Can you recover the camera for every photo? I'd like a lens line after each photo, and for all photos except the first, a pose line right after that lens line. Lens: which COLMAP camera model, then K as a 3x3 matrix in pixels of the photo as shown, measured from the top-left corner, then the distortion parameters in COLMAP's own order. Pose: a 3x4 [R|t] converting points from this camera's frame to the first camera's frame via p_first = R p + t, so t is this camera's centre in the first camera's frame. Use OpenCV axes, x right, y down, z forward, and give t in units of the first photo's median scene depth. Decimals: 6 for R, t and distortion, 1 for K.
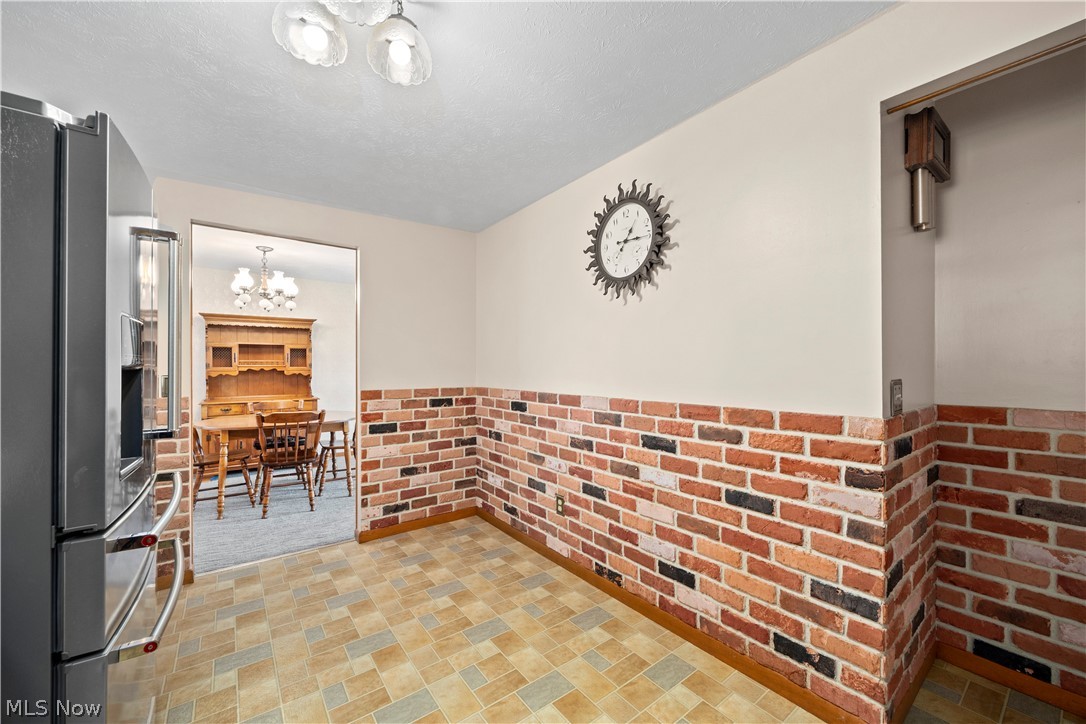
lens RADIAL K [[428.0, 0, 543.0], [0, 428.0, 364.0], [0, 0, 1]] dist [-0.000254, 0.000480]
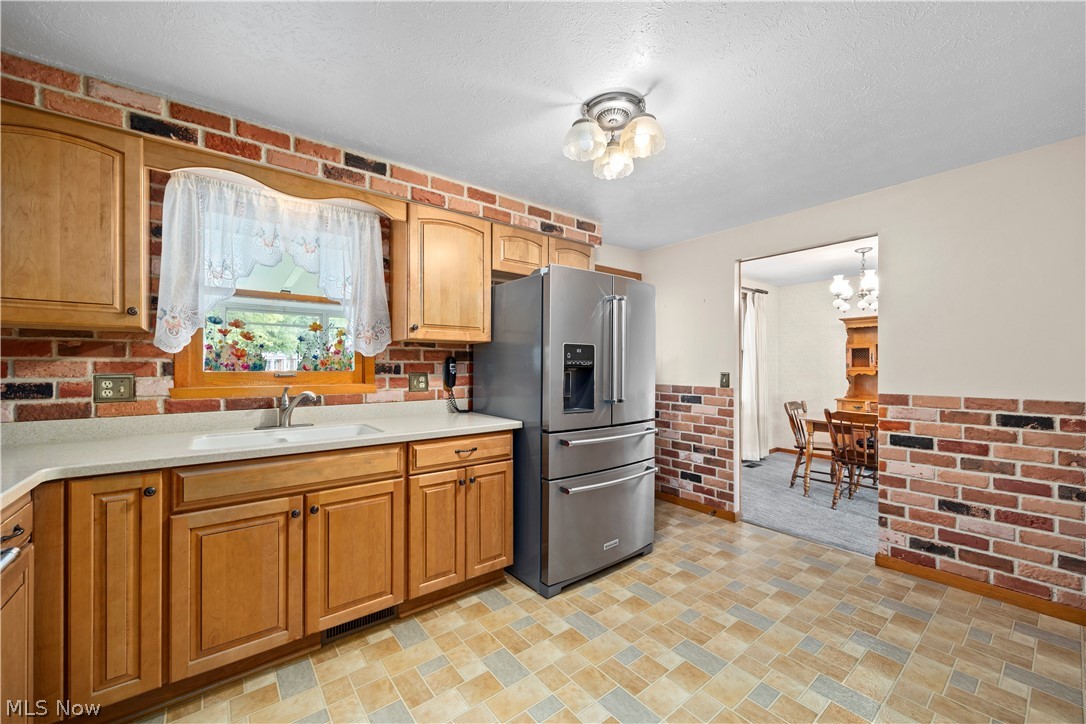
lens RADIAL K [[428.0, 0, 540.7], [0, 428.0, 363.8], [0, 0, 1]] dist [-0.000254, 0.000480]
pose [[0.006501, -0.007026, -0.999954, 0.431094], [0.005797, 0.999959, -0.006989, 0.002630], [0.999962, -0.005751, 0.006541, 0.278156]]
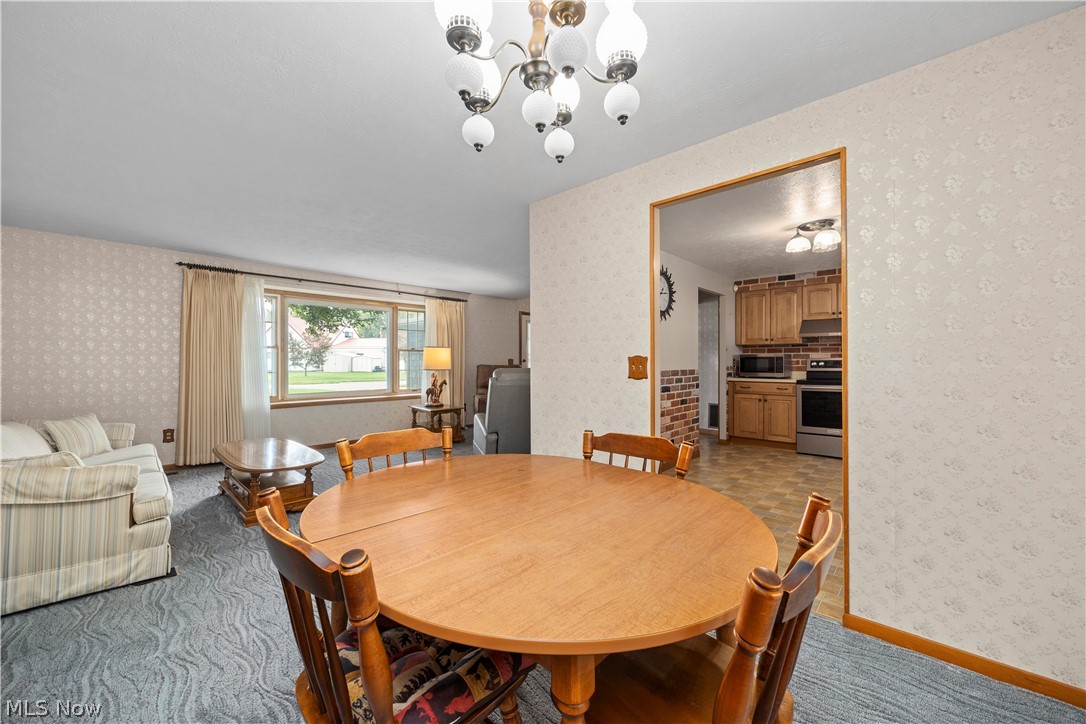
lens RADIAL K [[428.0, 0, 544.9], [0, 428.0, 360.9], [0, 0, 1]] dist [-0.000254, 0.000480]
pose [[-0.145222, 0.008114, 0.989366, -1.203728], [-0.004579, 0.999950, -0.008873, 0.043597], [-0.989389, -0.005819, -0.145178, 1.285375]]
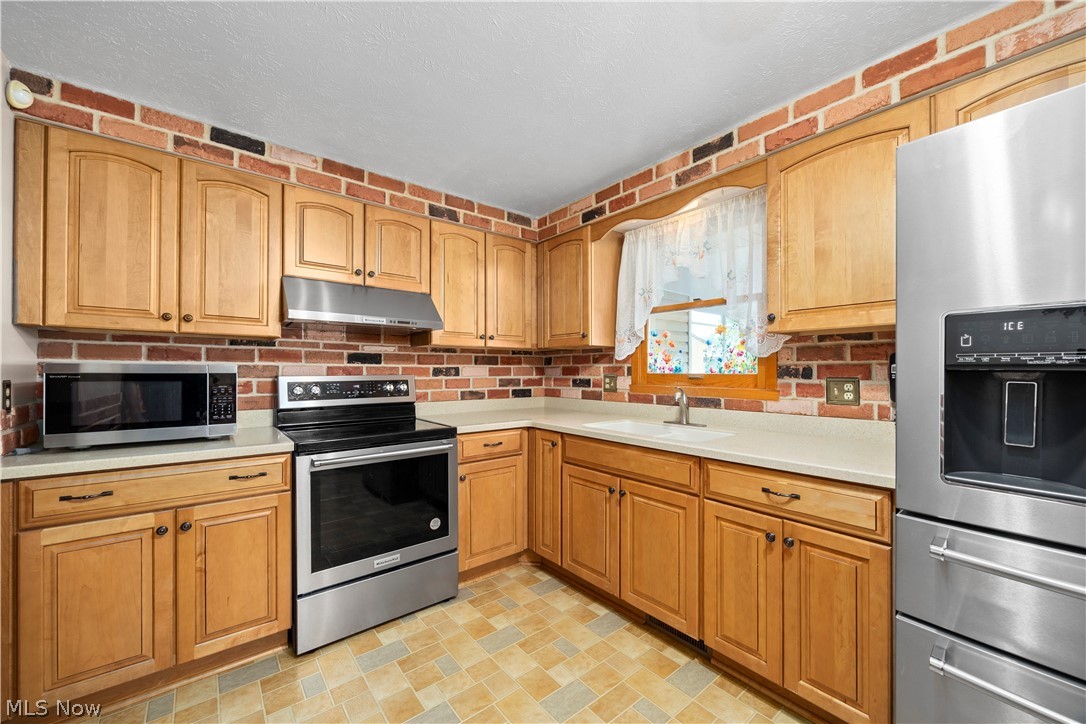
lens RADIAL K [[428.0, 0, 537.9], [0, 428.0, 368.4], [0, 0, 1]] dist [-0.000254, 0.000480]
pose [[-0.999998, 0.000641, -0.002134, -0.012337], [0.000662, 0.999949, -0.010045, 0.005805], [0.002127, -0.010047, -0.999947, 0.639585]]
